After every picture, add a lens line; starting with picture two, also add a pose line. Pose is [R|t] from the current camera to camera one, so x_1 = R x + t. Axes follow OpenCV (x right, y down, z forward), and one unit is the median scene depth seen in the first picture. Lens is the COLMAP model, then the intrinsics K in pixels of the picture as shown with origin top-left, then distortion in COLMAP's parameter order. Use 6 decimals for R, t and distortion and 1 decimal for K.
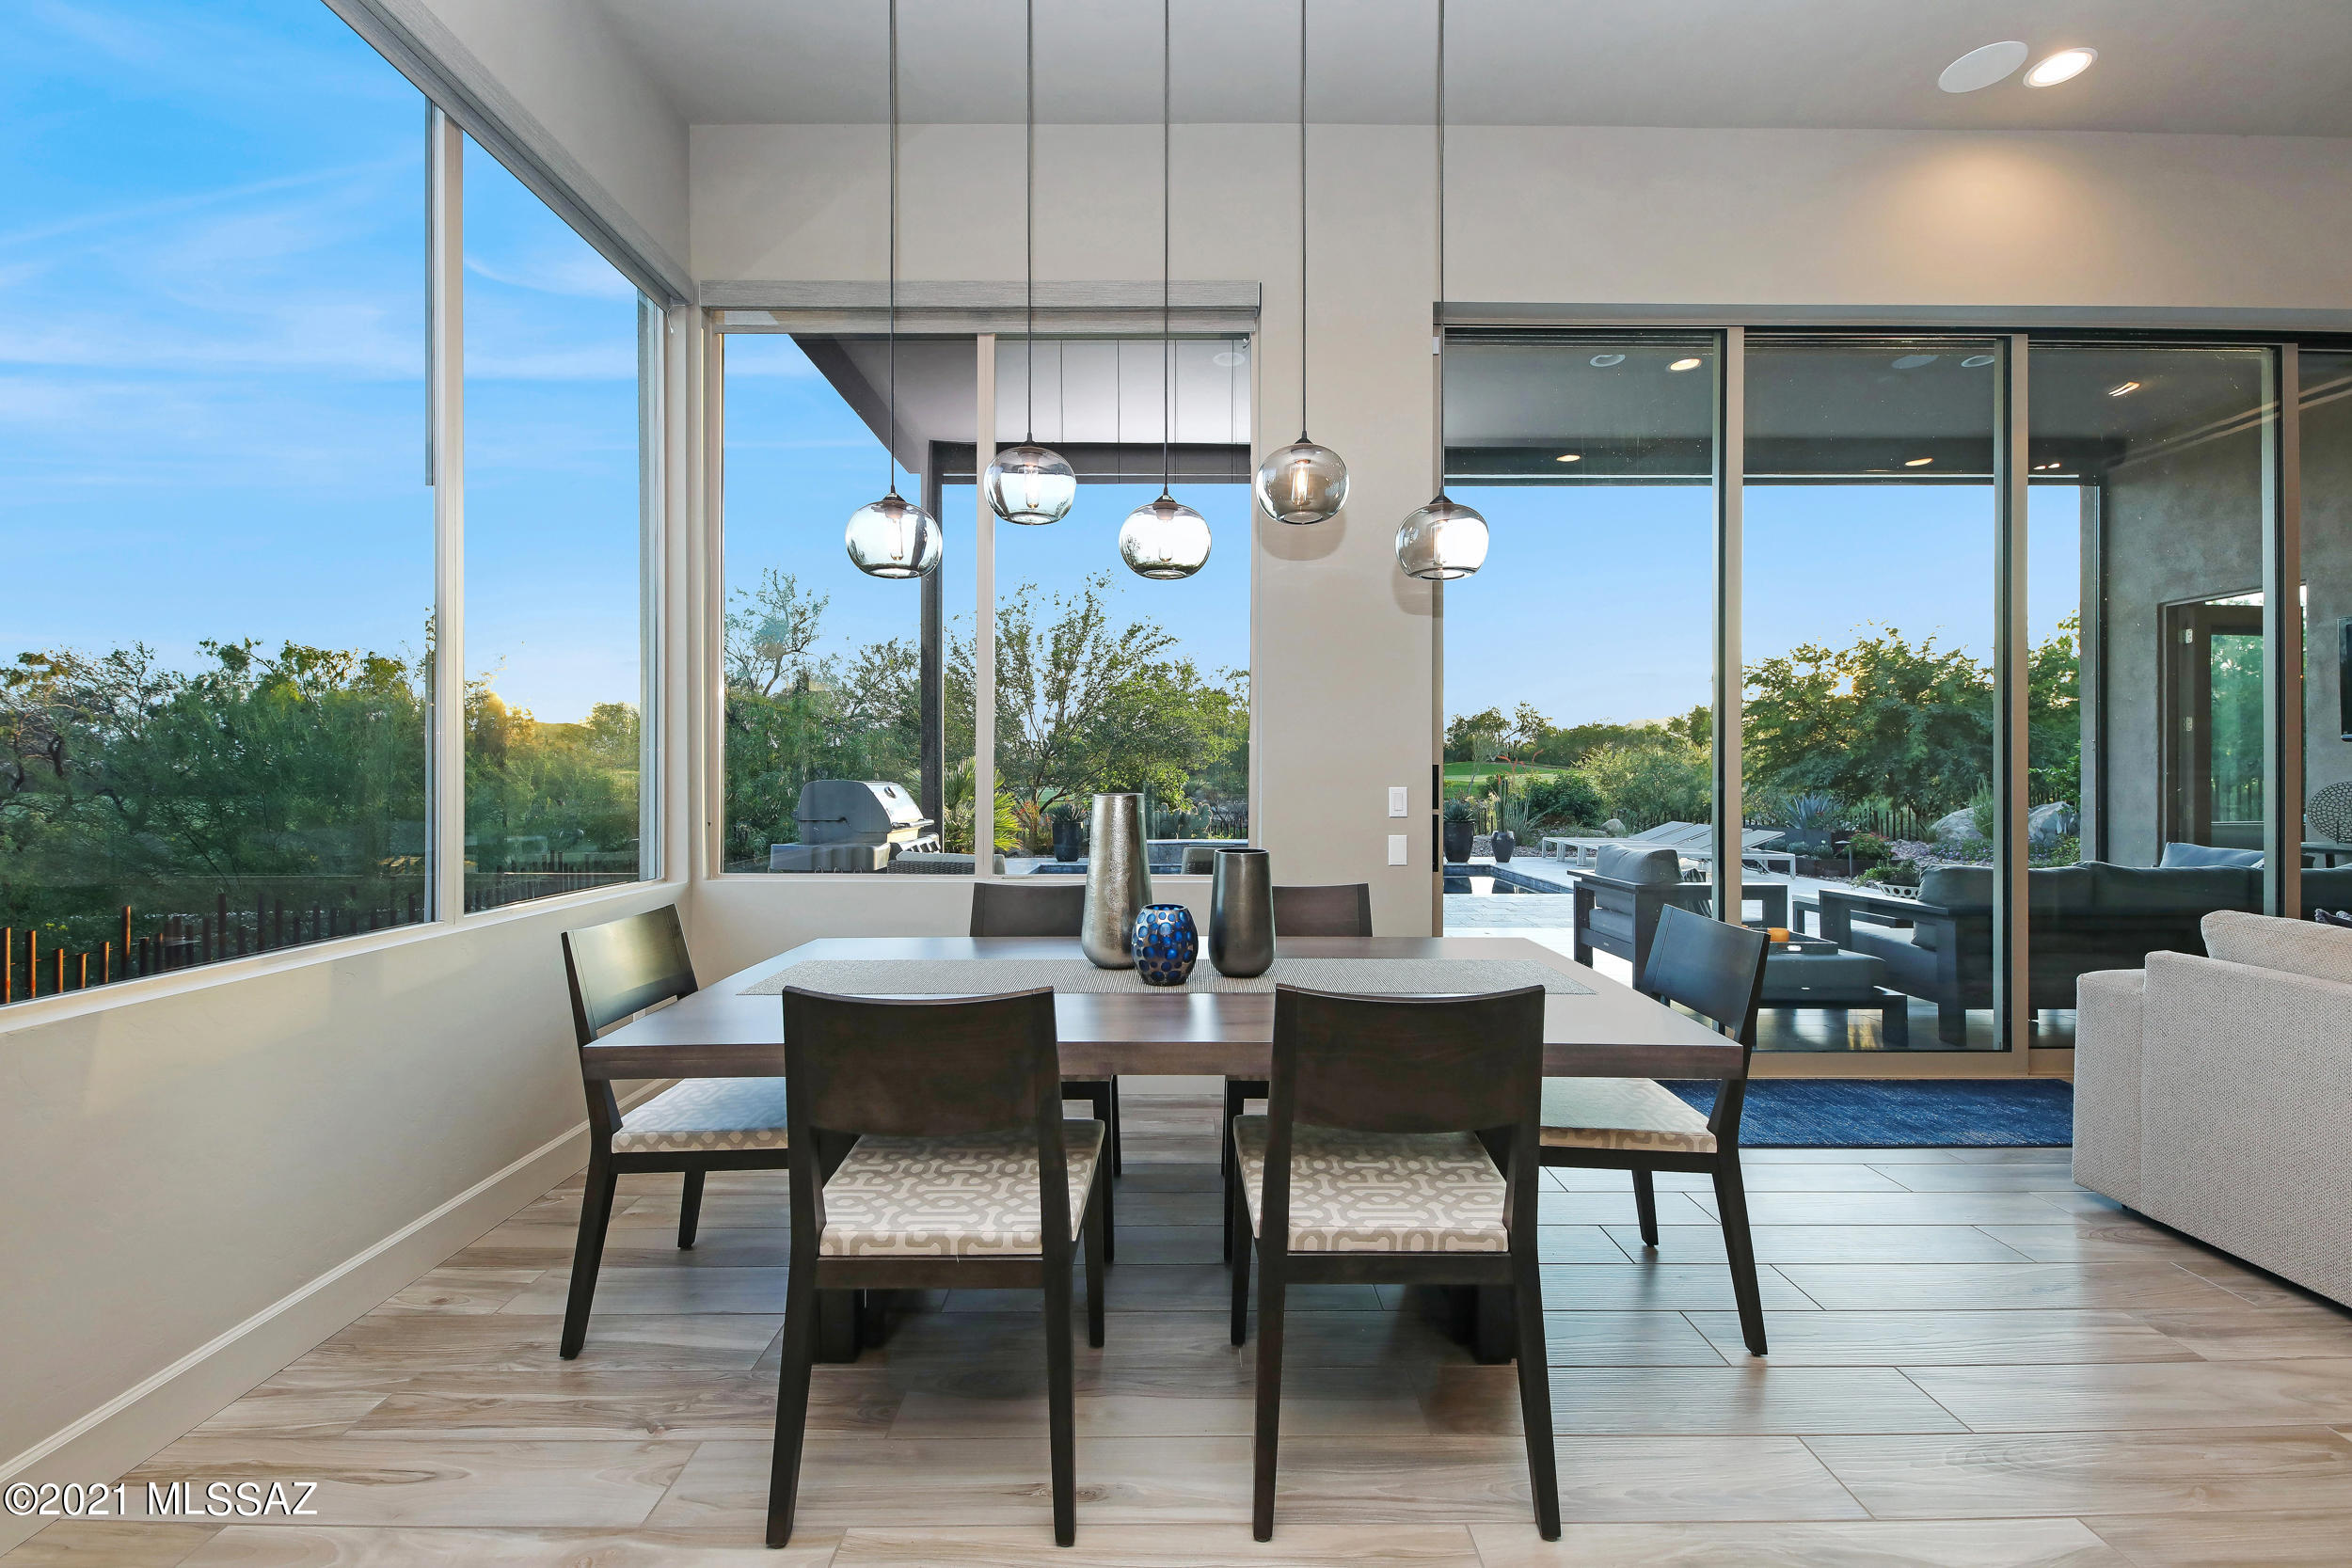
lens RADIAL K [[954.0, 0, 1182.0], [0, 954.0, 778.5], [0, 0, 1]] dist [0.014090, -0.008413]
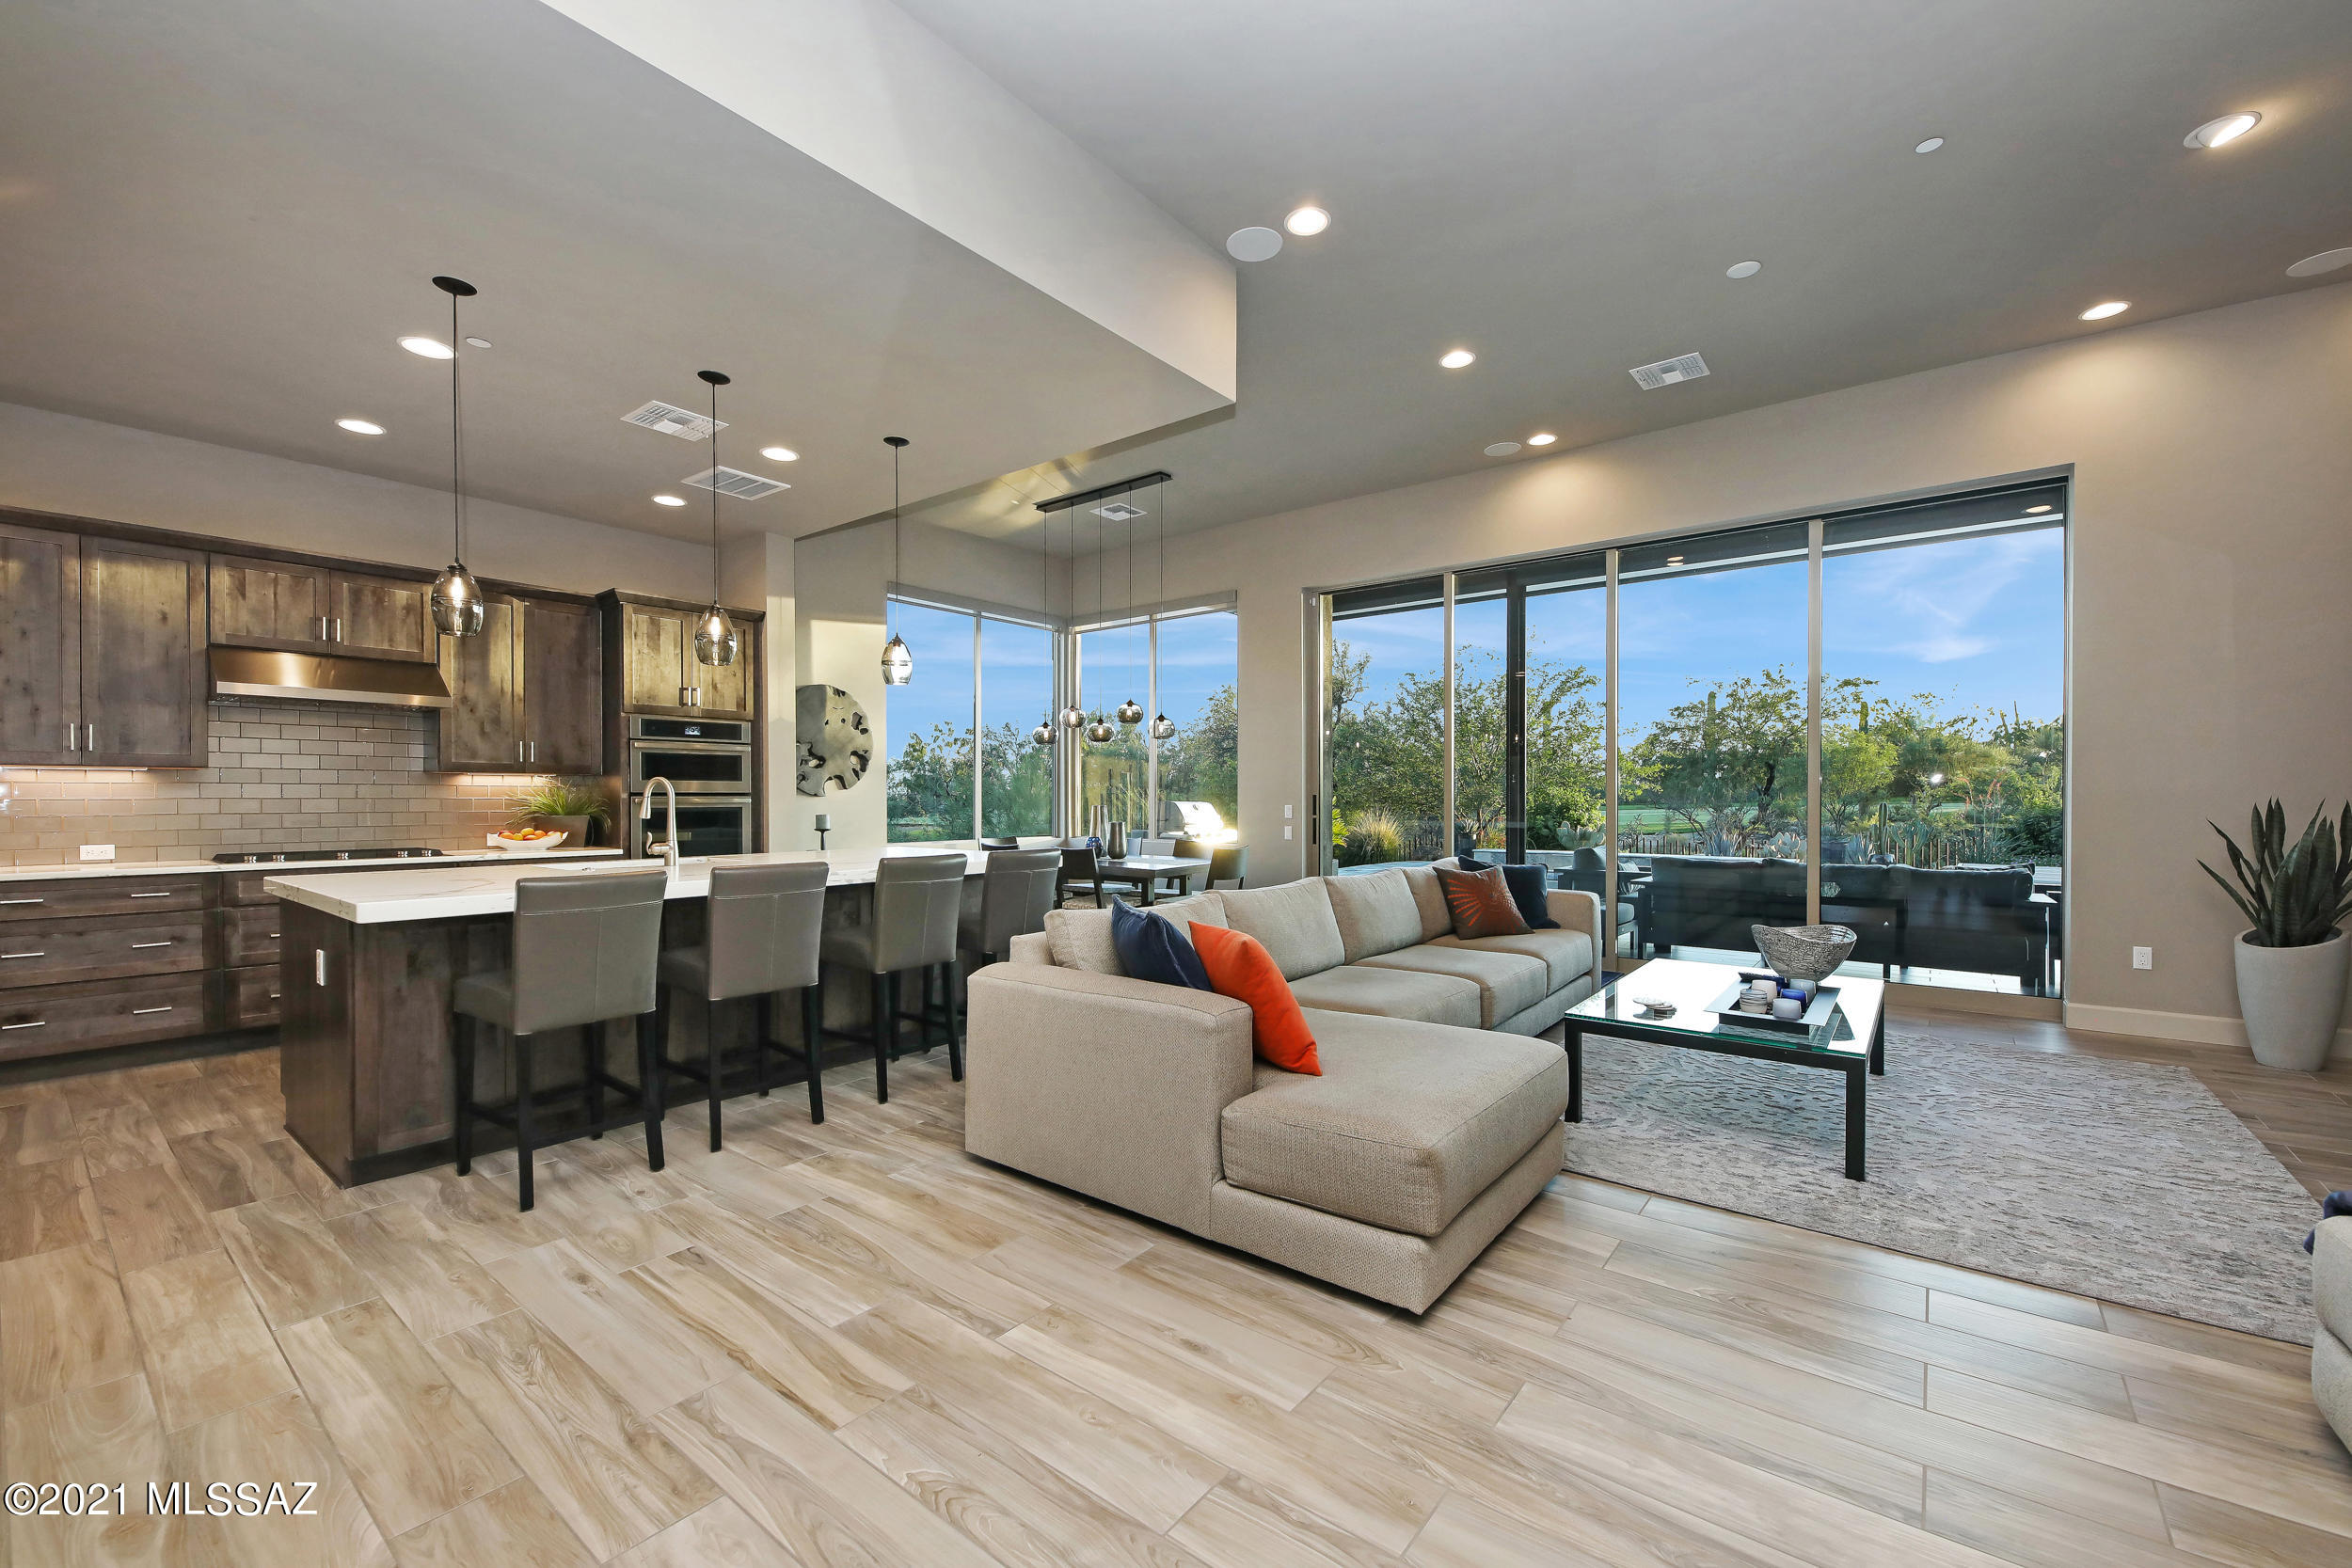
lens RADIAL K [[954.0, 0, 1178.3], [0, 954.0, 801.1], [0, 0, 1]] dist [0.014090, -0.008413]
pose [[0.777109, 0.003386, -0.629357, 0.458858], [-0.002262, 0.999994, 0.002587, -0.001939], [0.629362, -0.000587, 0.777112, -0.291469]]
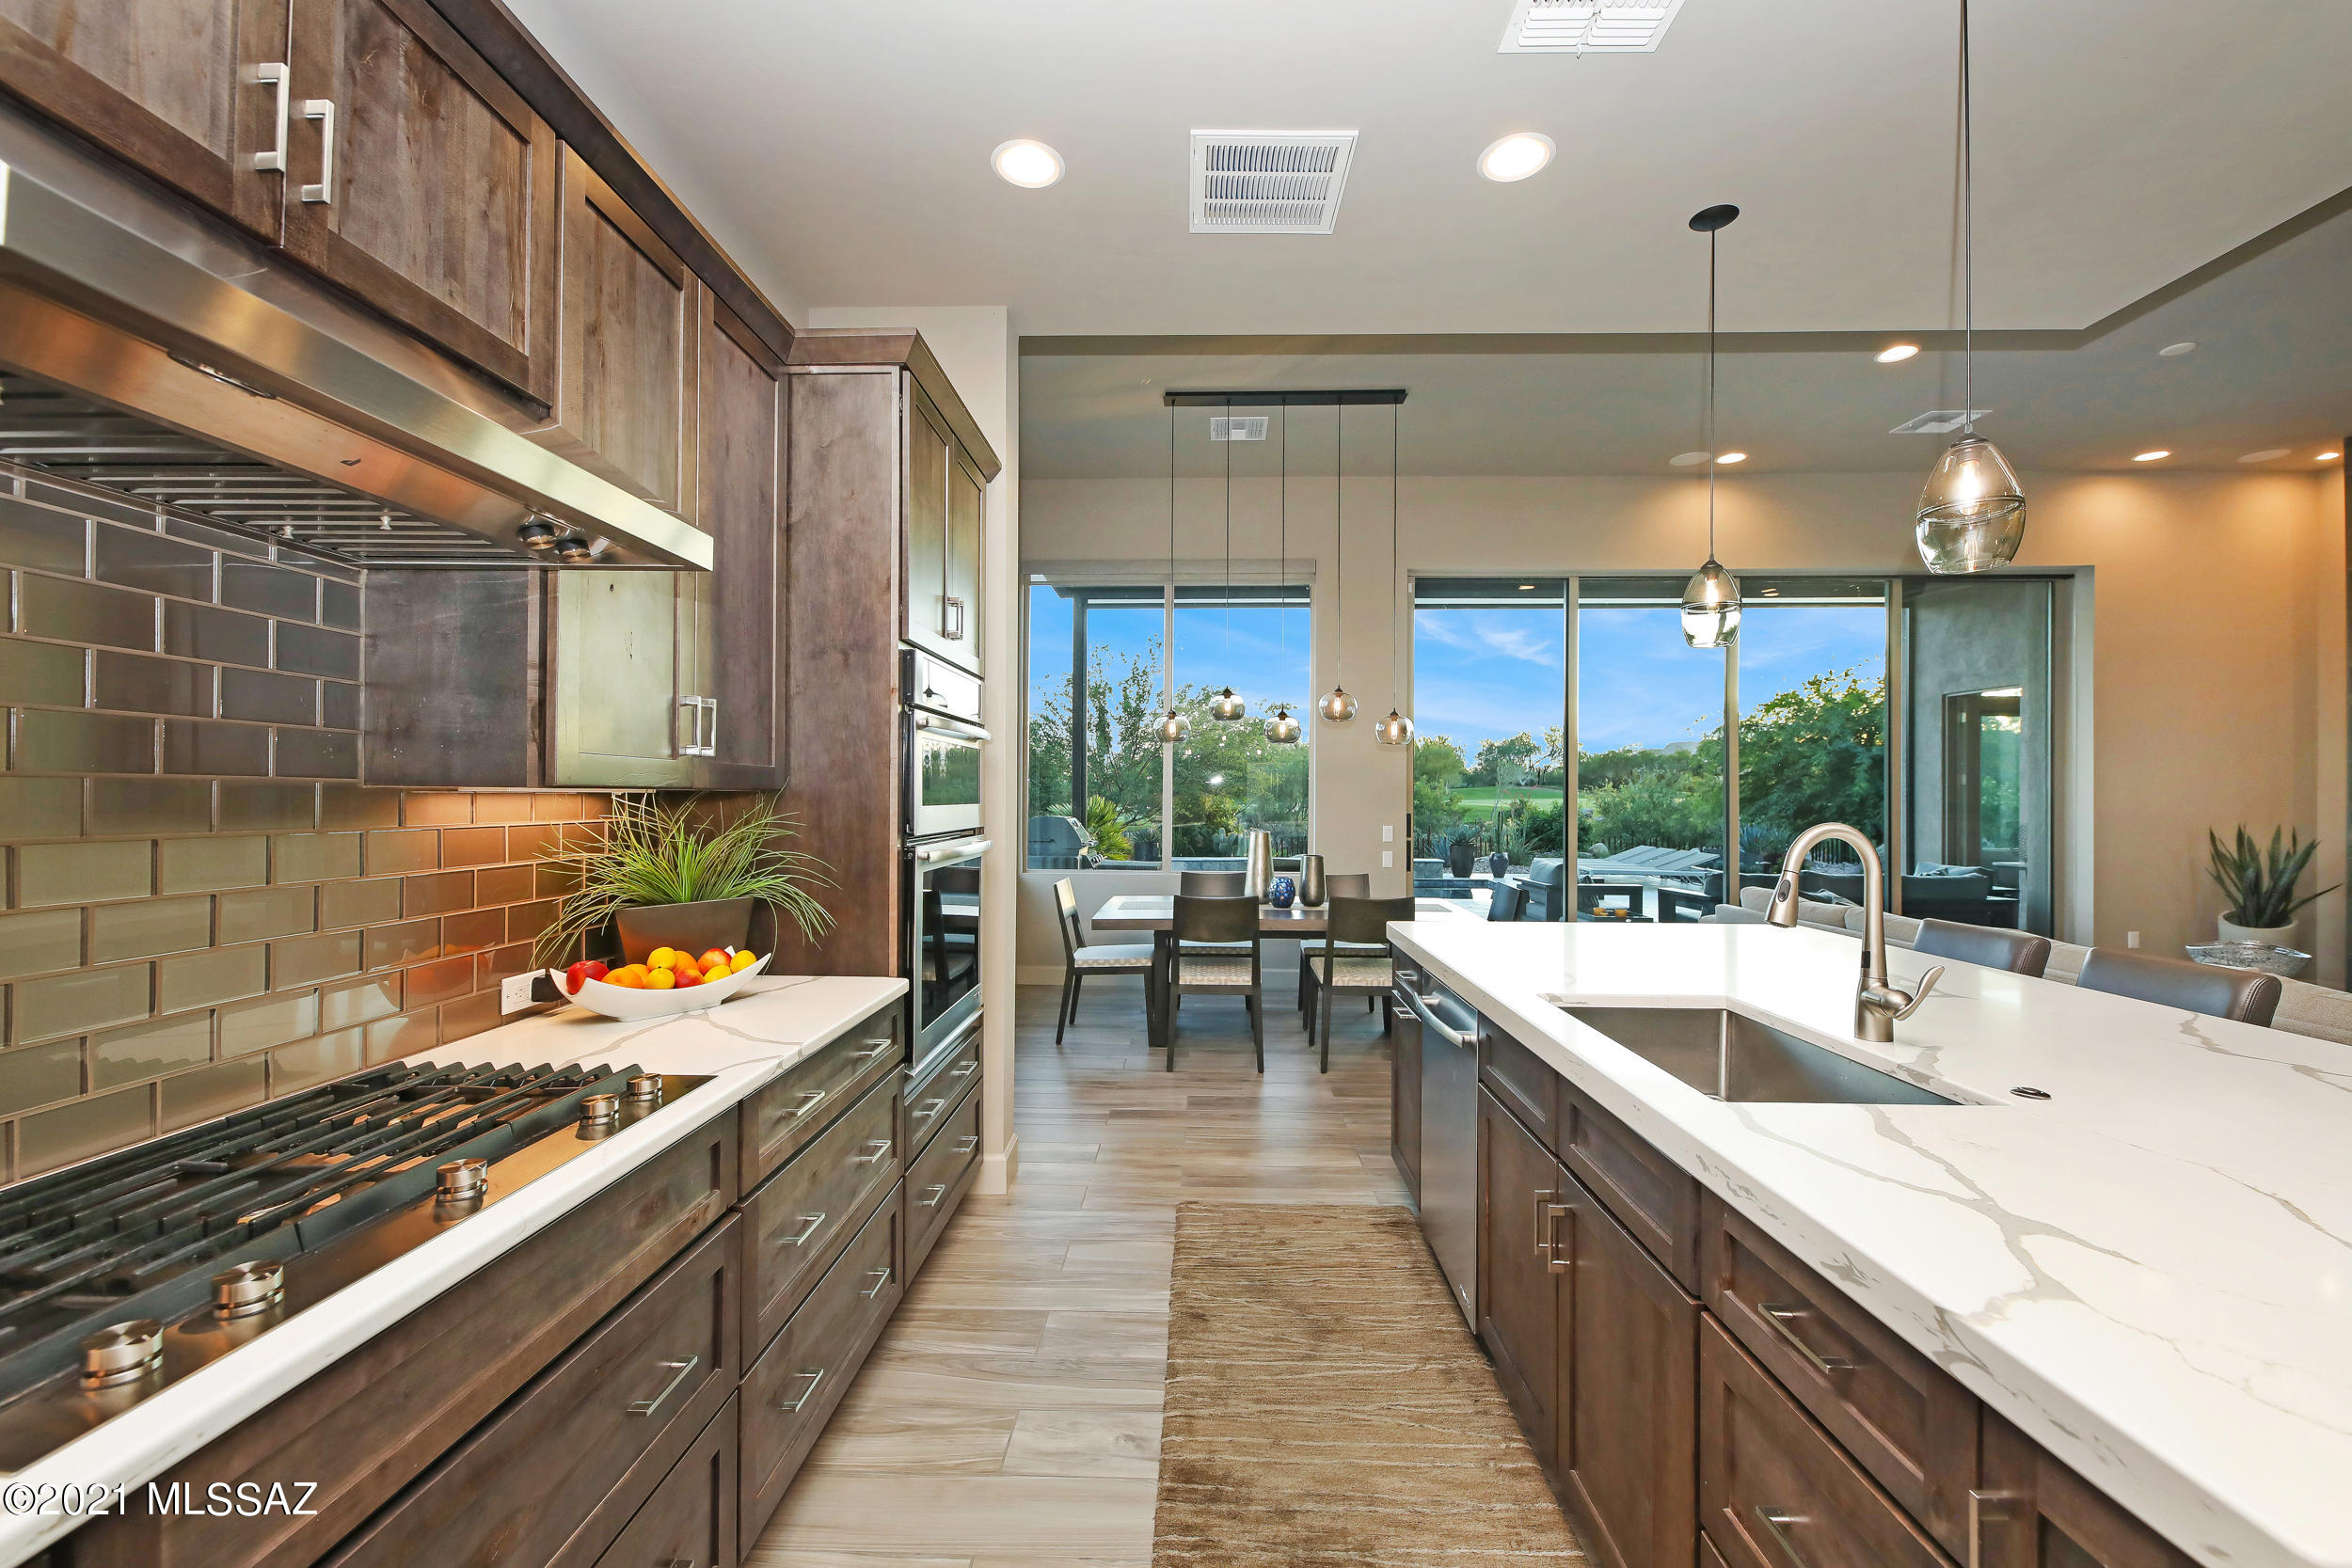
lens RADIAL K [[954.0, 0, 1174.2], [0, 954.0, 785.5], [0, 0, 1]] dist [0.014090, -0.008413]
pose [[0.999171, 0.003555, -0.040558, -0.037789], [-0.004149, 0.999885, -0.014557, -0.013313], [0.040502, 0.014713, 0.999071, -0.284994]]
